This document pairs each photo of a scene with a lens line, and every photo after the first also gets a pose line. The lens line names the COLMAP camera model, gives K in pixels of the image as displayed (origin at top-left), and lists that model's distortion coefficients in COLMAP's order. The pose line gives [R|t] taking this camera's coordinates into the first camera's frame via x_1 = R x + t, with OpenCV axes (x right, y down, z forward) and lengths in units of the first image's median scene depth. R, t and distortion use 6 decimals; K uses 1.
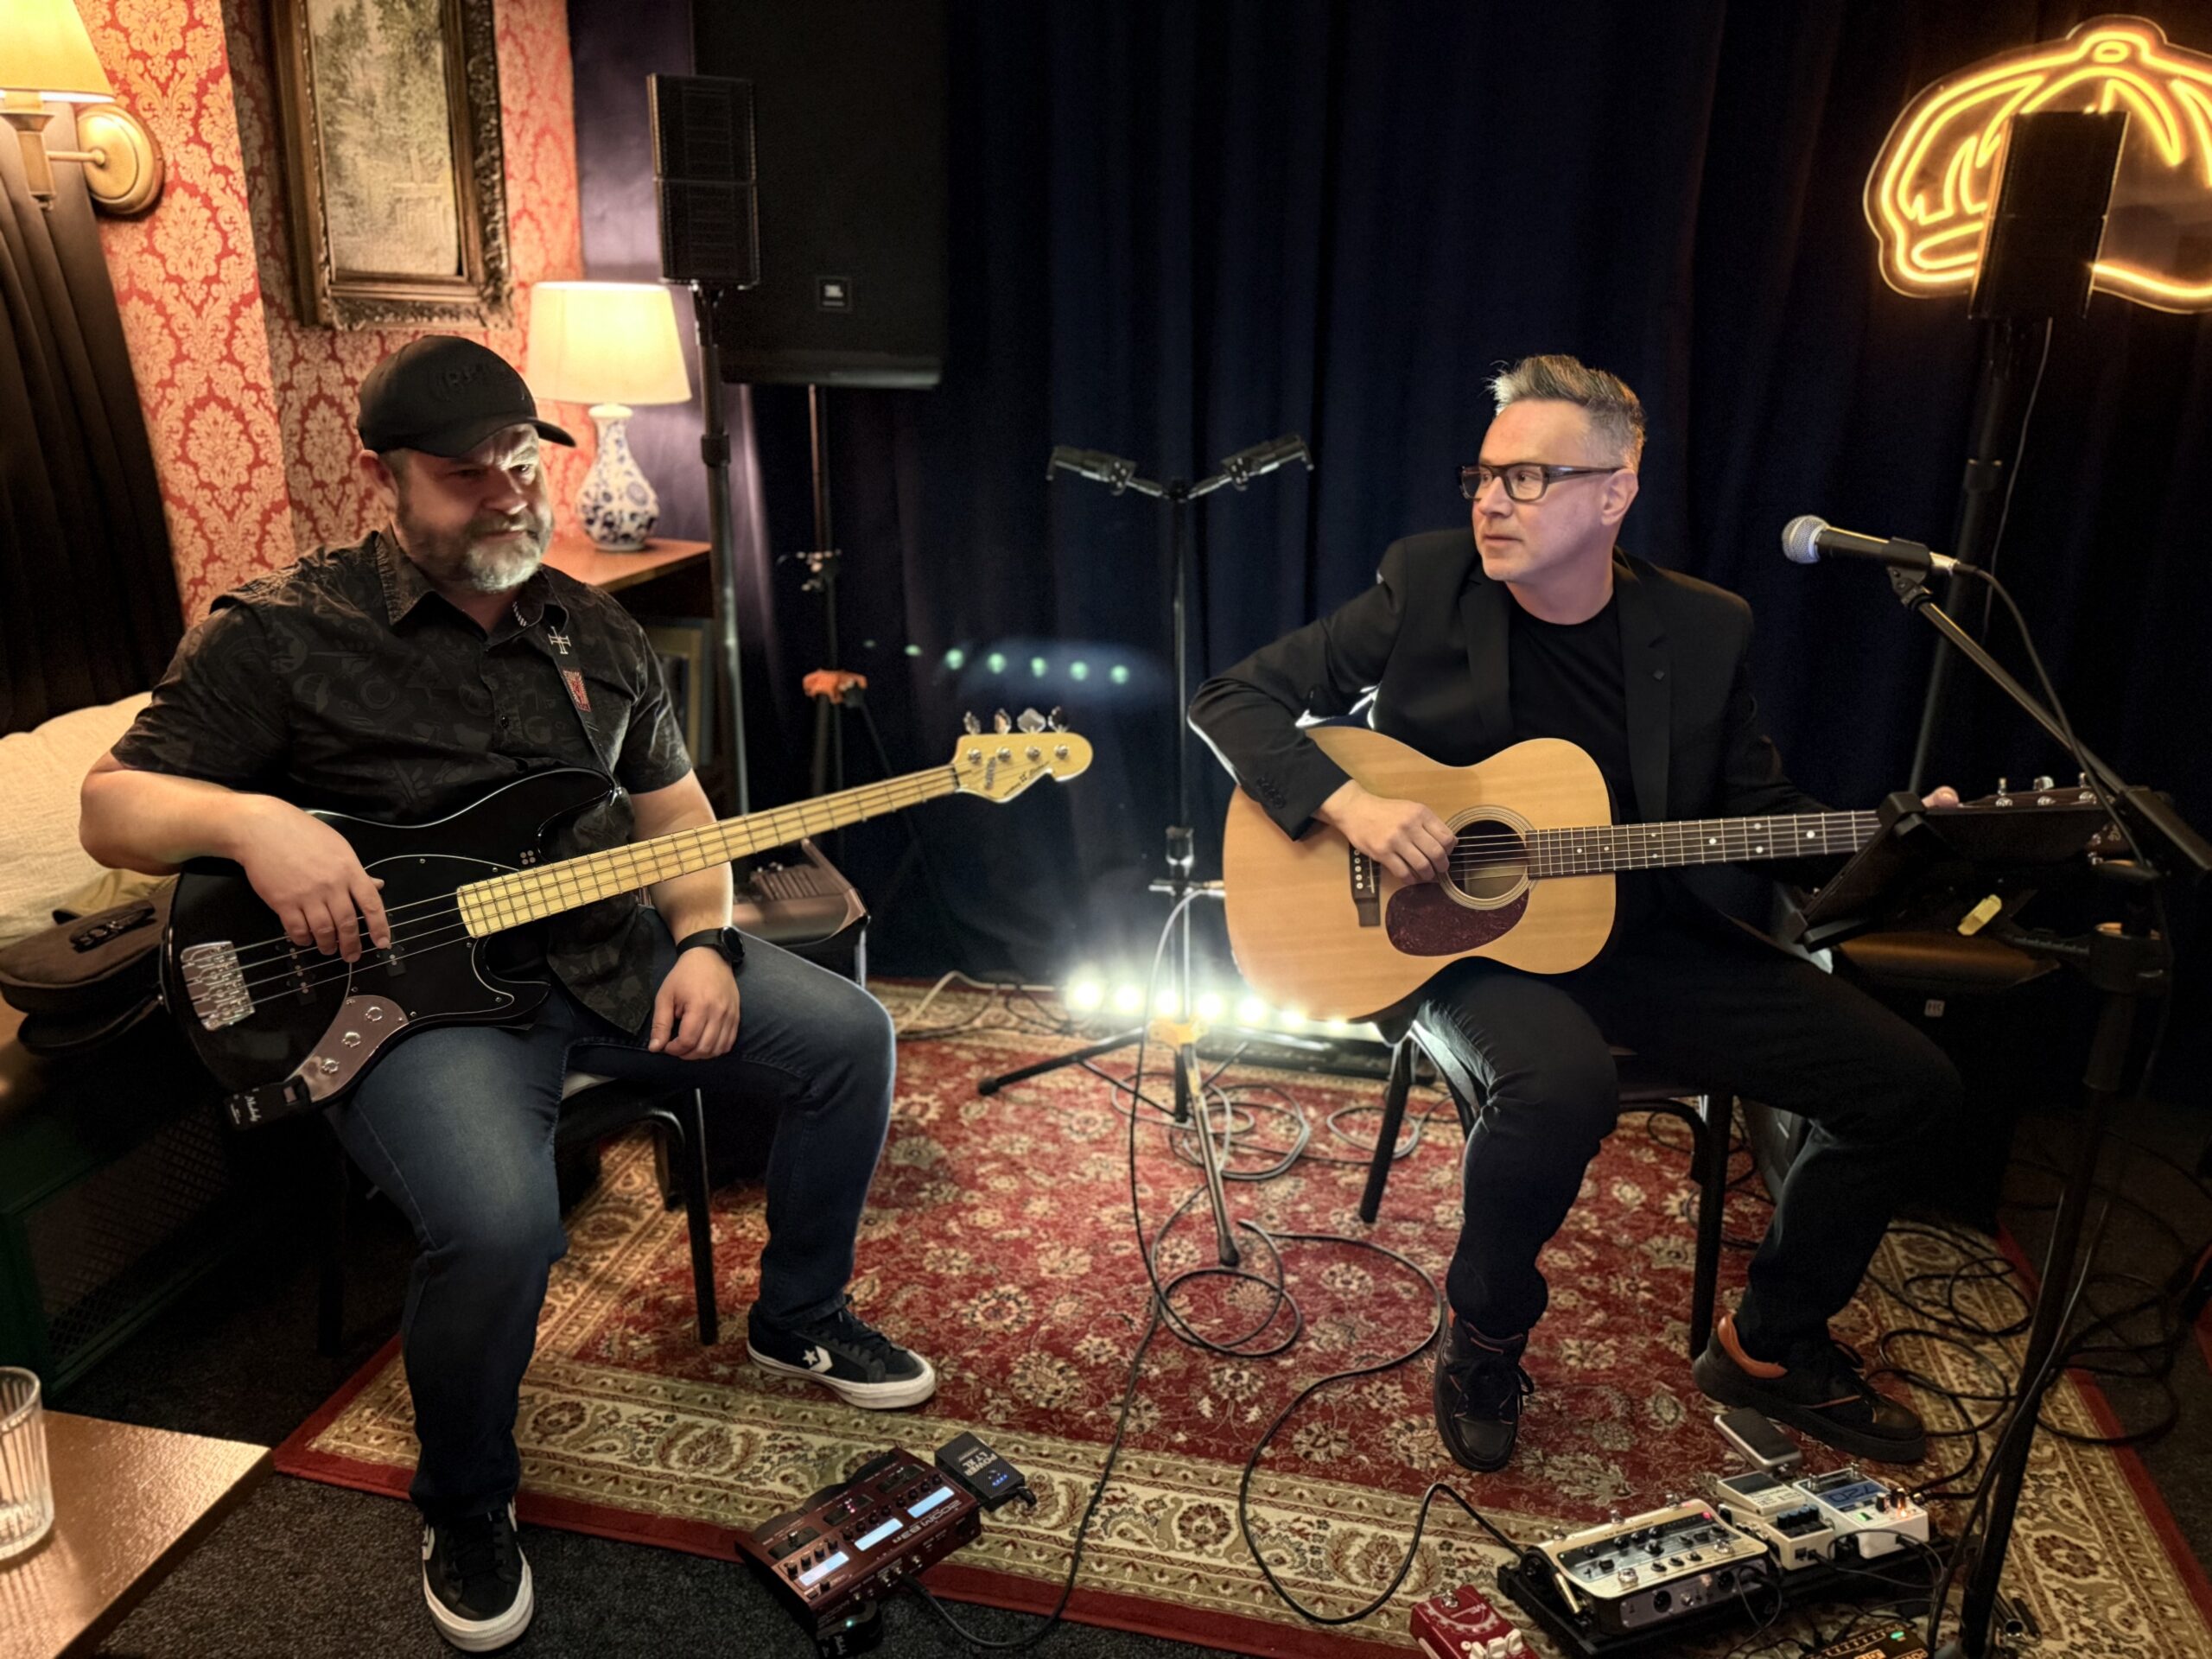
lens RADIAL K [[1538.8, 0, 1105.6], [0, 1538.8, 840.2], [0, 0, 1]] dist [0.005191, -0.007143]
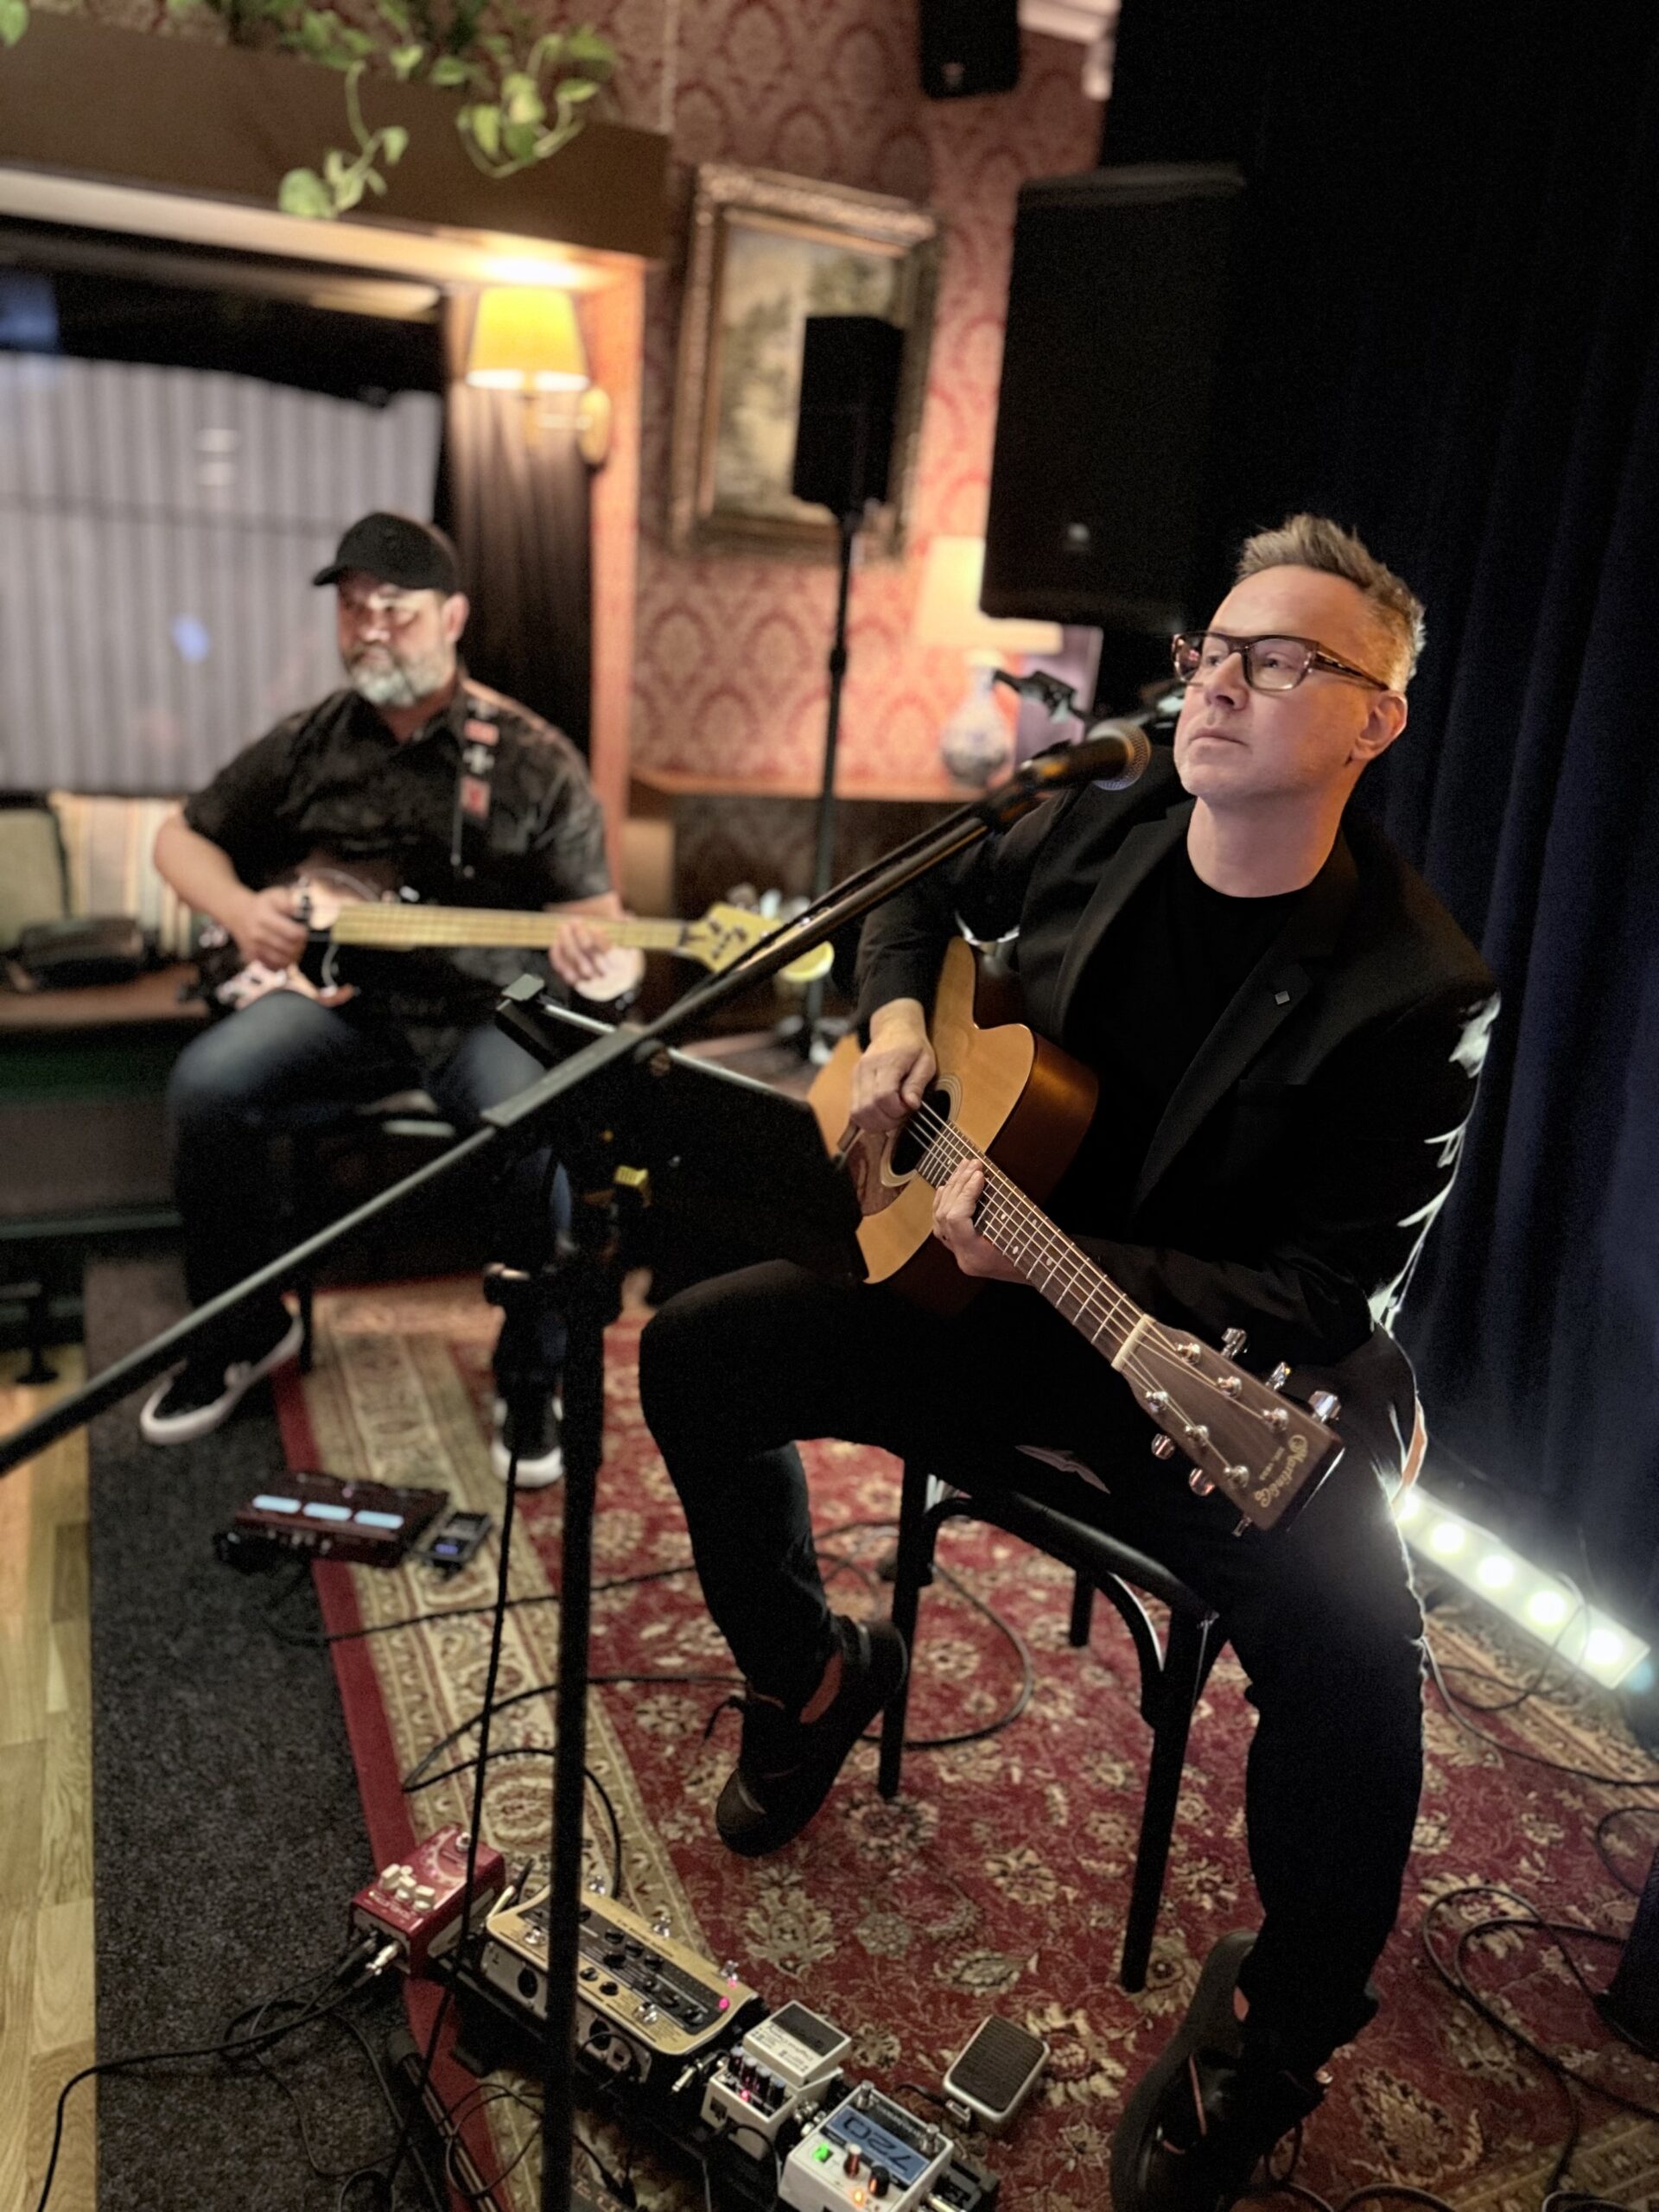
lens RADIAL K [[1538.8, 0, 829.5], [0, 1538.8, 1106.0], [0, 0, 1]] dist [0.005191, -0.007143]
pose [[0.592232, 0.274329, -0.757631, 0.763261], [-0.311551, 0.945093, 0.098670, -0.071138], [0.743100, 0.177605, 0.645181, 0.396806]]
